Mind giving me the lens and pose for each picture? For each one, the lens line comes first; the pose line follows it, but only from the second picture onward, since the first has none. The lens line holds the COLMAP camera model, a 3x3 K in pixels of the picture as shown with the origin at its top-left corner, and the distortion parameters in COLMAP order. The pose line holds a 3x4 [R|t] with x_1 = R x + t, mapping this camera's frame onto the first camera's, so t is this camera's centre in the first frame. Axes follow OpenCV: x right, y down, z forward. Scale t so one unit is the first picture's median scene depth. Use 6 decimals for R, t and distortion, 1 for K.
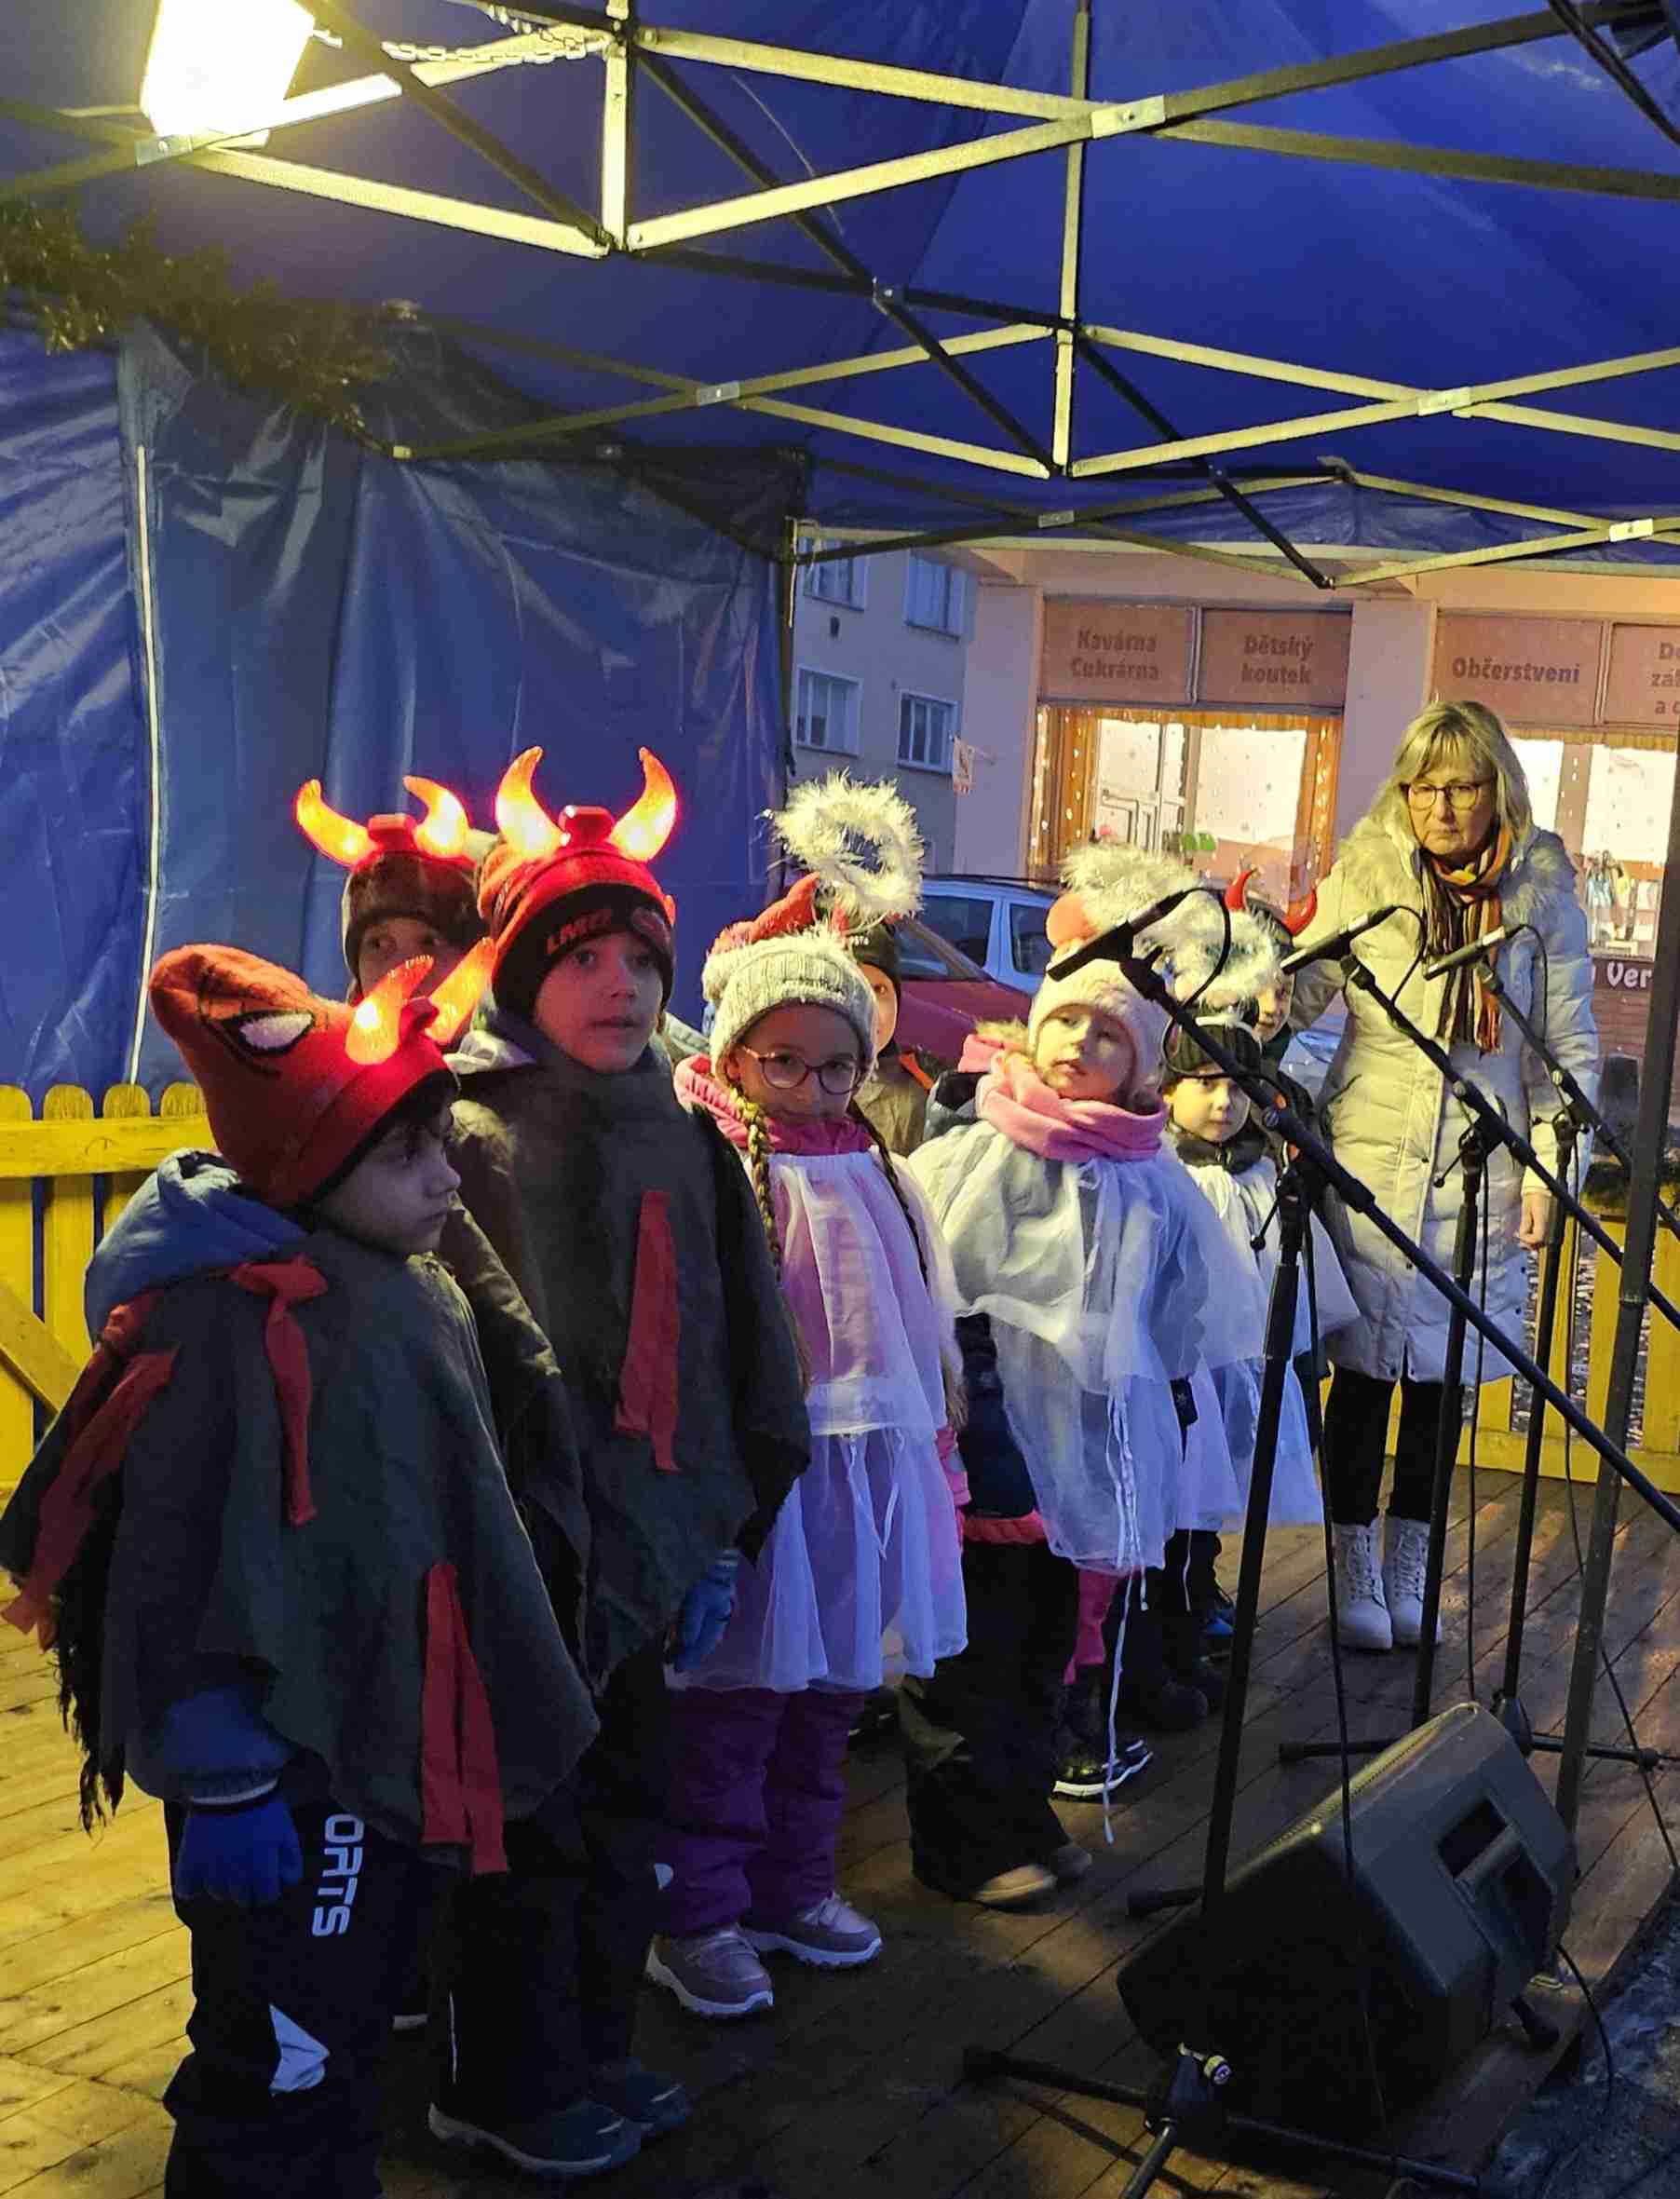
lens RADIAL K [[2818.8, 0, 840.3], [0, 2818.8, 1334.9], [0, 0, 1]] dist [0.083279, -0.064163]
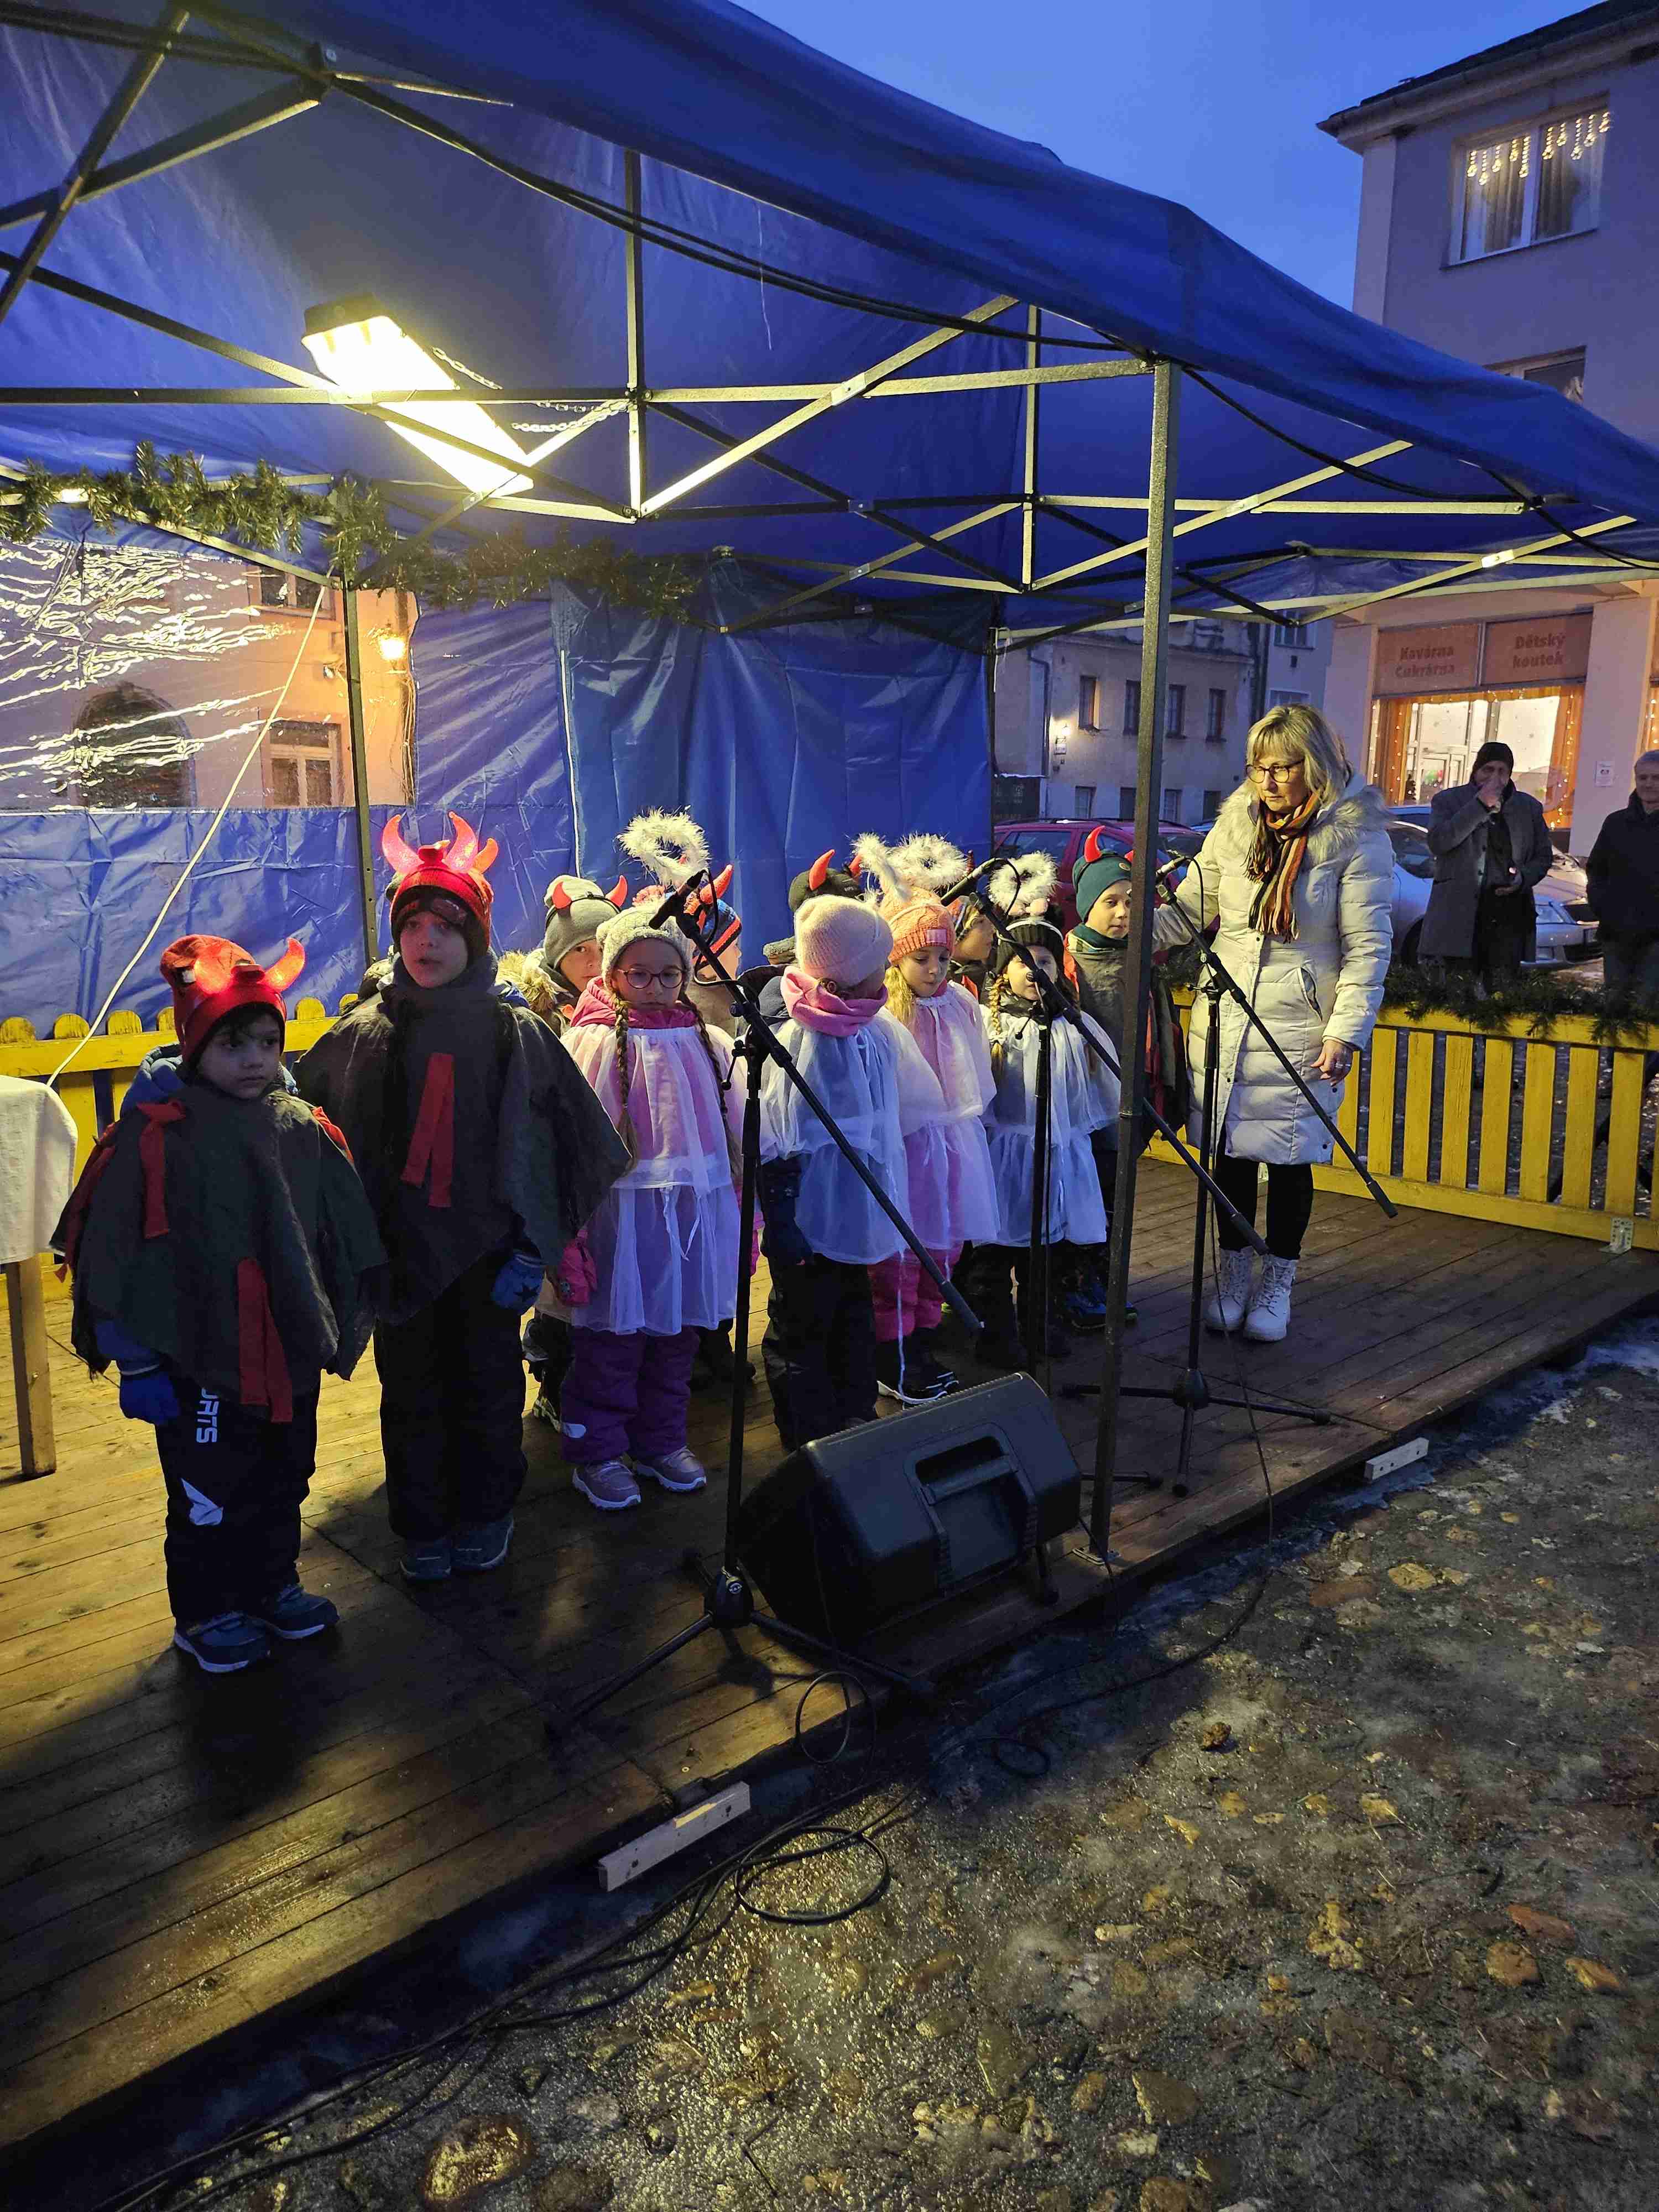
lens RADIAL K [[1560.2, 0, 812.7], [0, 1560.2, 1116.4], [0, 0, 1]] dist [0.084487, -0.098052]
pose [[0.868788, 0.016829, -0.494898, 0.423142], [-0.004204, 0.999637, 0.026612, -0.026633], [0.495166, -0.021040, 0.868543, 0.154416]]
